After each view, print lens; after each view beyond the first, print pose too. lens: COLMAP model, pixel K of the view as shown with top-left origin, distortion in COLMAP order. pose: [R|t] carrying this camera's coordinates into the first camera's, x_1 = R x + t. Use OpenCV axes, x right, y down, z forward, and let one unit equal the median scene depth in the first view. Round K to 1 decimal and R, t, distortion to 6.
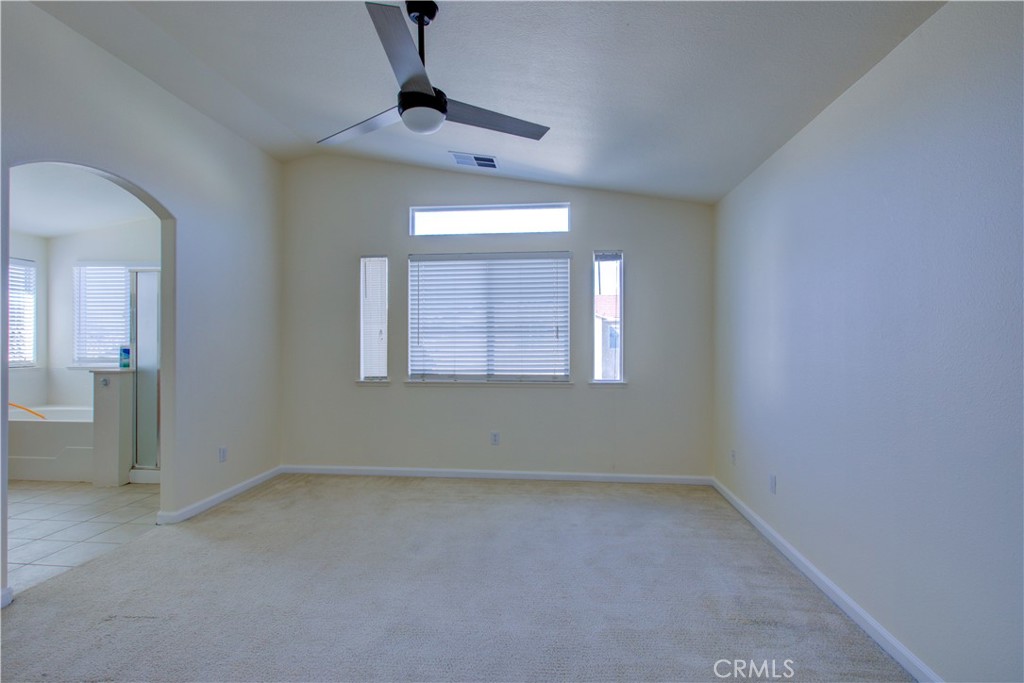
lens RADIAL K [[472.9, 0, 519.8], [0, 472.9, 348.8], [0, 0, 1]] dist [-0.000796, 0.000703]
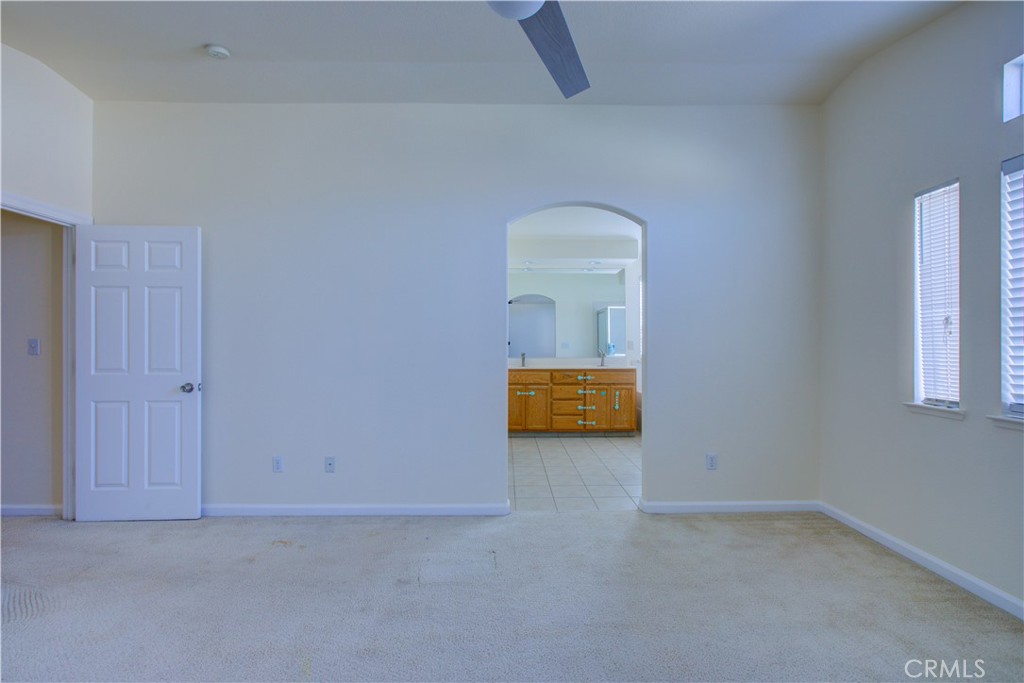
lens RADIAL K [[472.9, 0, 519.8], [0, 472.9, 348.8], [0, 0, 1]] dist [-0.000796, 0.000703]
pose [[0.101231, 0.015018, -0.994750, 0.216928], [-0.009708, 0.999853, 0.014107, -0.005497], [0.994816, 0.008229, 0.101362, 0.470800]]
